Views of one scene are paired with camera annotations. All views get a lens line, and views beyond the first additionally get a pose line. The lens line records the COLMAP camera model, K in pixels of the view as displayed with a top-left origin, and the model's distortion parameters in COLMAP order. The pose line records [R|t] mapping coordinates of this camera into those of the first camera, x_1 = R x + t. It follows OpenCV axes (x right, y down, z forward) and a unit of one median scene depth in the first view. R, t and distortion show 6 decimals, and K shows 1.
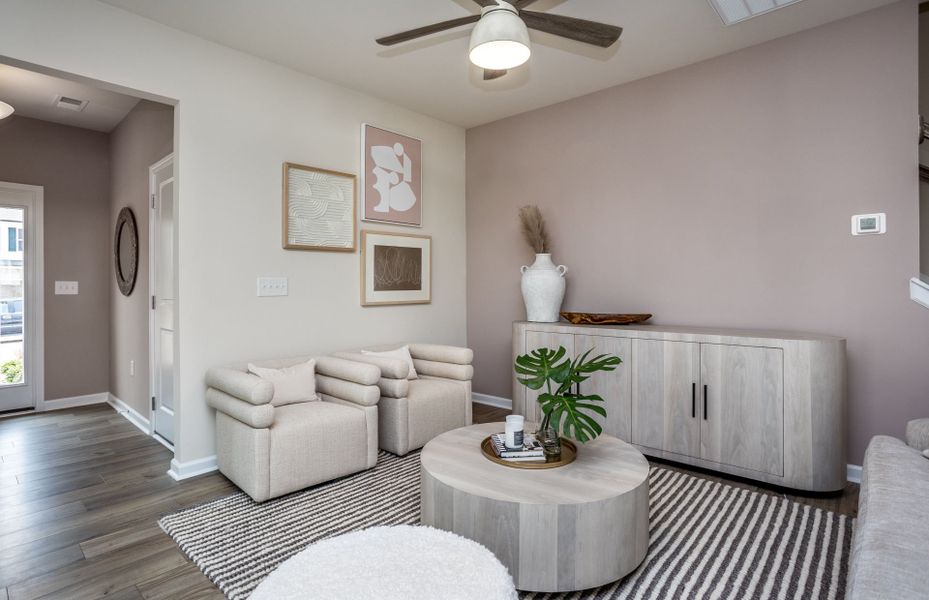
lens RADIAL K [[467.0, 0, 494.4], [0, 467.0, 278.4], [0, 0, 1]] dist [-0.001655, 0.001973]
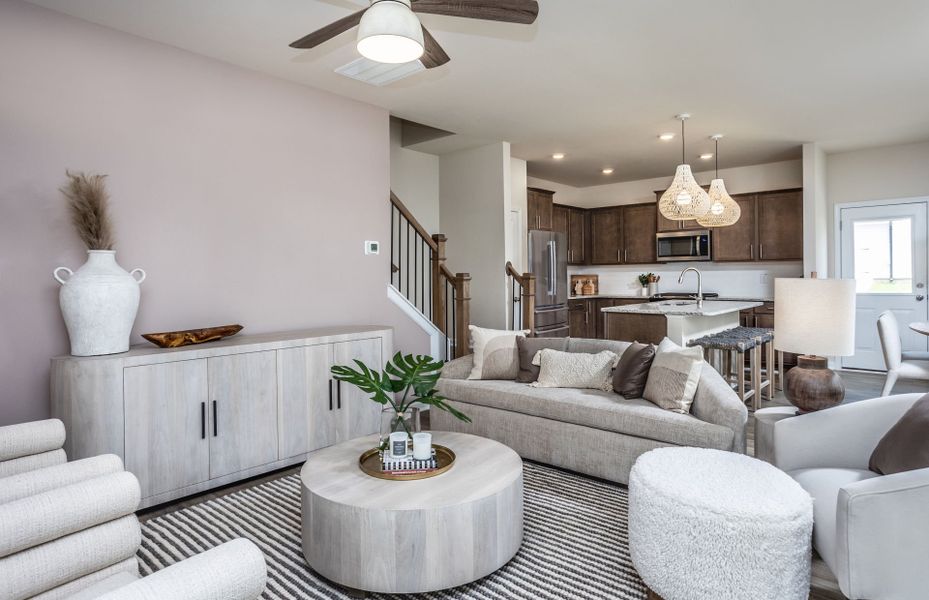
lens RADIAL K [[546.6, 0, 461.4], [0, 546.6, 293.7], [0, 0, 1]] dist [0.008293, 0.000668]
pose [[0.040005, -0.019832, 0.999003, -0.898769], [0.004551, 0.999796, 0.019665, -0.004548], [-0.999189, 0.003760, 0.040087, 0.666626]]
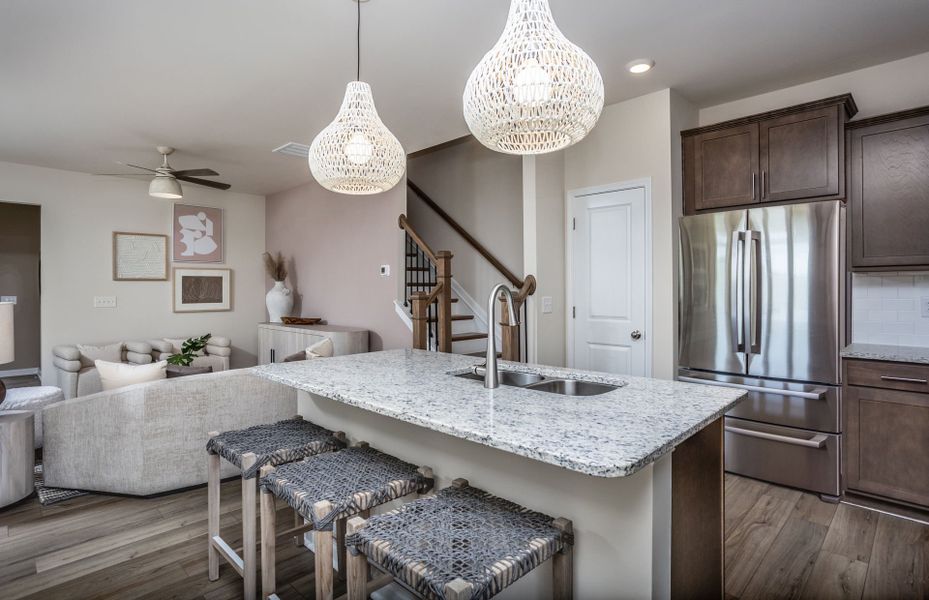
lens RADIAL K [[467.0, 0, 462.6], [0, 467.0, 294.7], [0, 0, 1]] dist [-0.001655, 0.001973]
pose [[0.995540, 0.011729, -0.093605, 0.858056], [-0.009590, 0.999683, 0.023273, -0.050590], [0.093848, -0.022271, 0.995337, -0.540529]]
